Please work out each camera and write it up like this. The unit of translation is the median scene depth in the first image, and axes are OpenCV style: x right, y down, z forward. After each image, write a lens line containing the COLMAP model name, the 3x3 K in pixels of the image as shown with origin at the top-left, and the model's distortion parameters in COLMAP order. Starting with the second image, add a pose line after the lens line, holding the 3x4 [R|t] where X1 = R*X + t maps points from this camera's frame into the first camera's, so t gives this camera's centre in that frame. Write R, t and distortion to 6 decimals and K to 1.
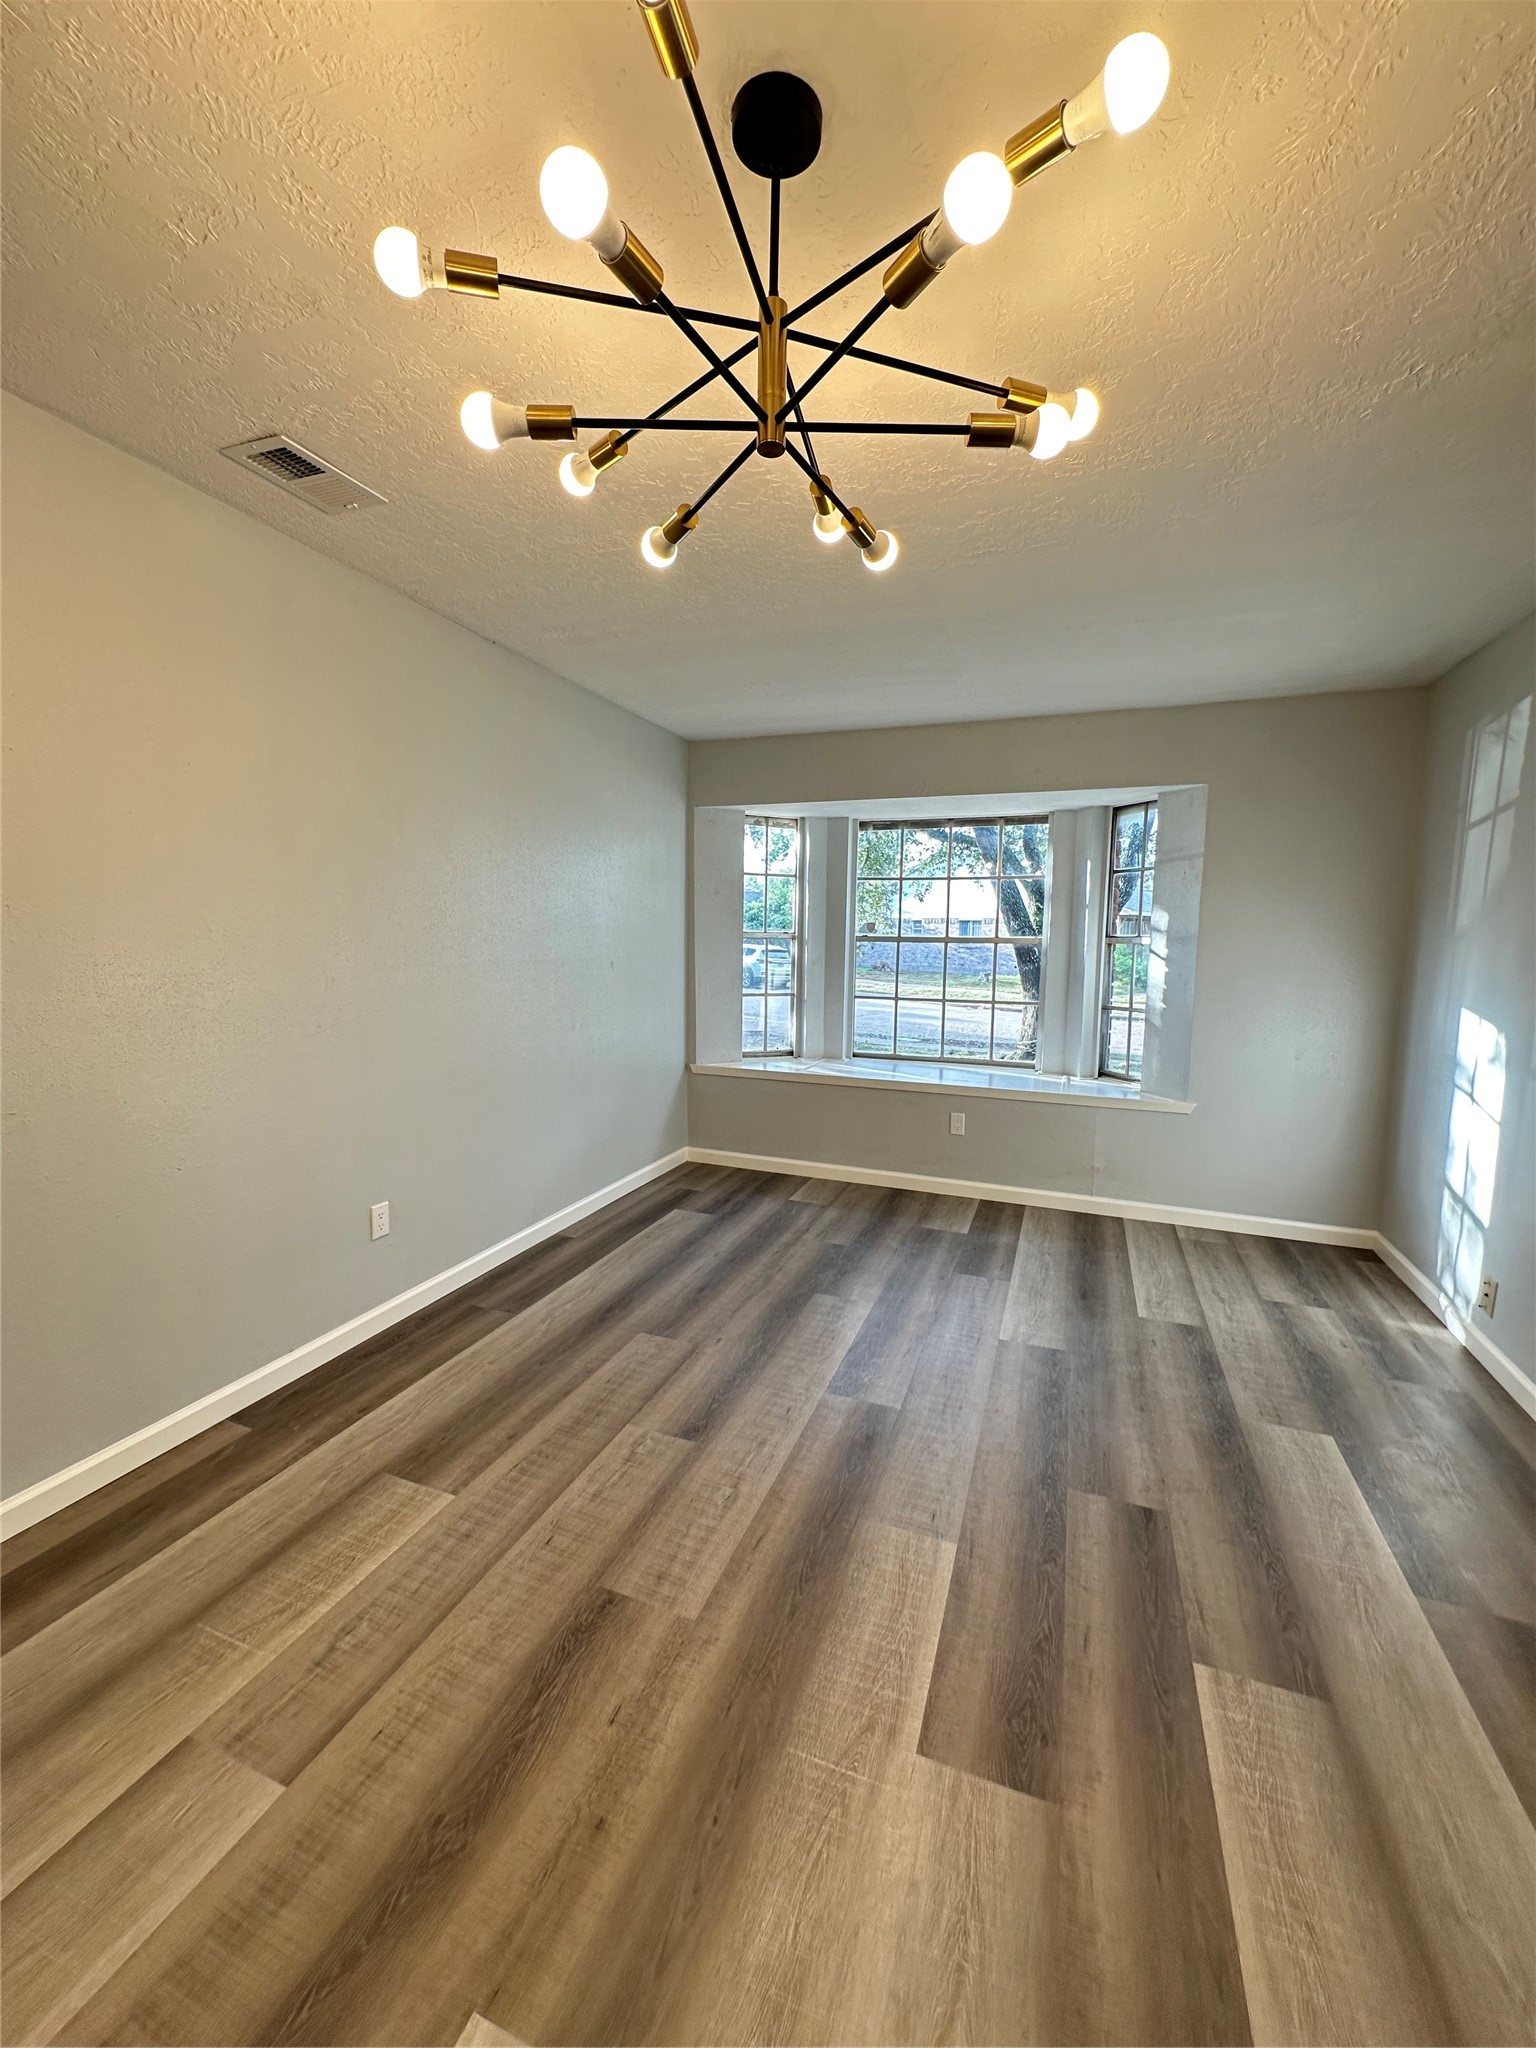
lens RADIAL K [[817.3, 0, 762.1], [0, 817.3, 1023.0], [0, 0, 1]] dist [-0.002081, 0.001113]
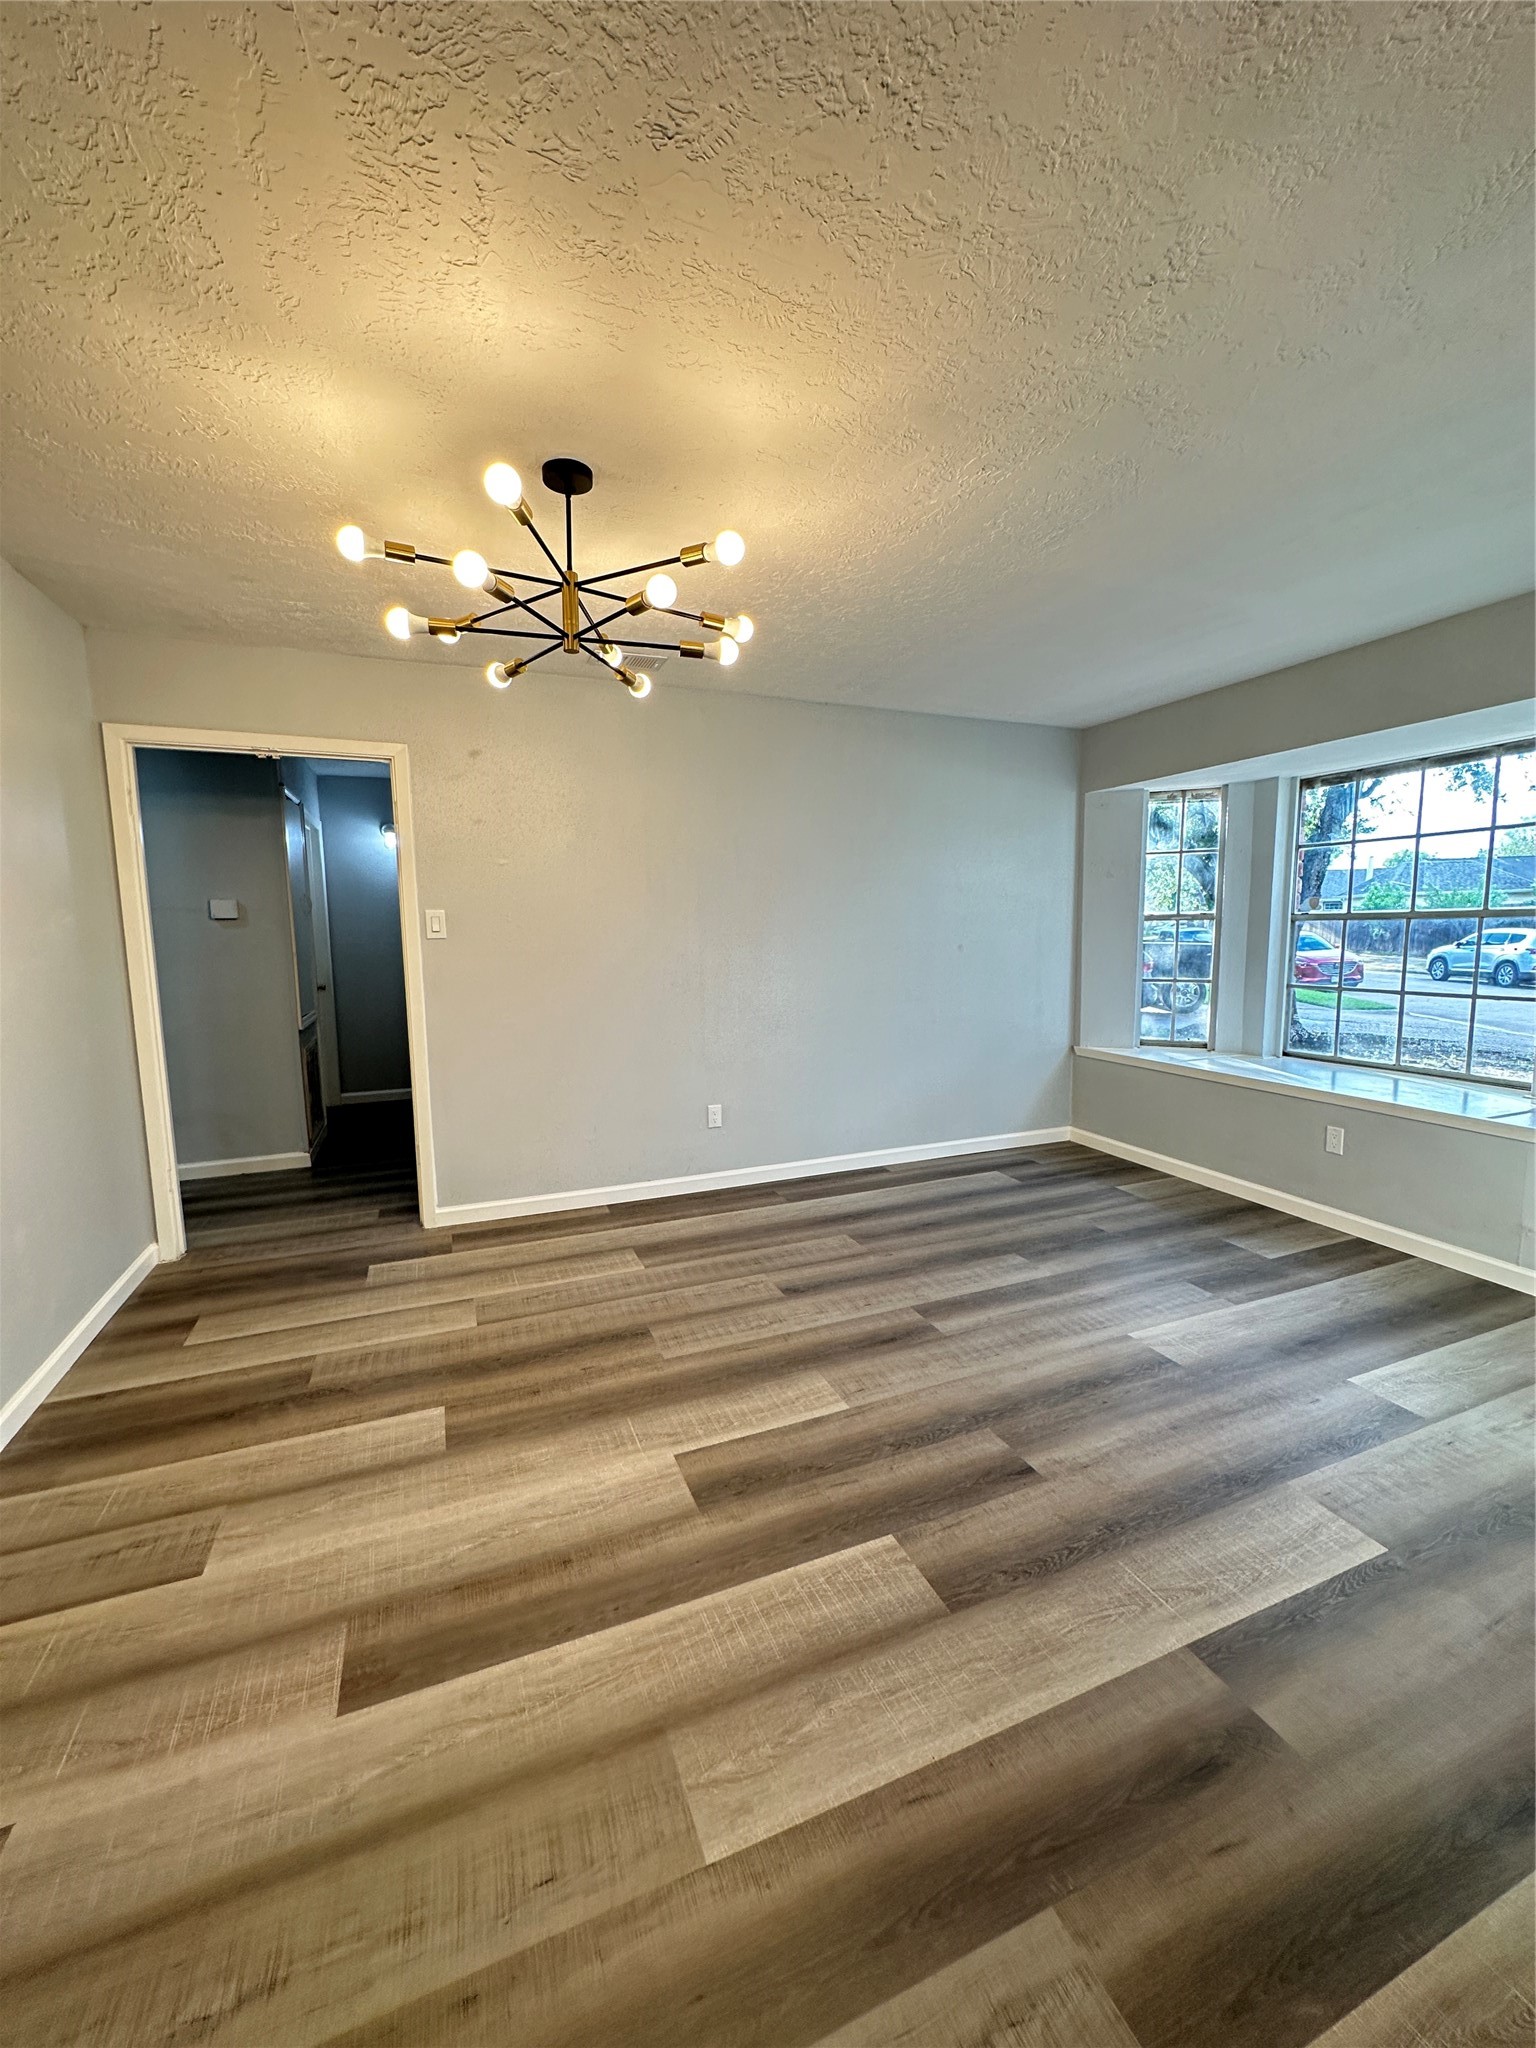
lens RADIAL K [[817.3, 0, 768.7], [0, 817.3, 1021.1], [0, 0, 1]] dist [-0.002081, 0.001113]
pose [[0.682953, 0.057927, -0.728162, 0.639022], [-0.053513, 0.998140, 0.029215, 0.015478], [0.728499, 0.019013, 0.684783, 0.033128]]
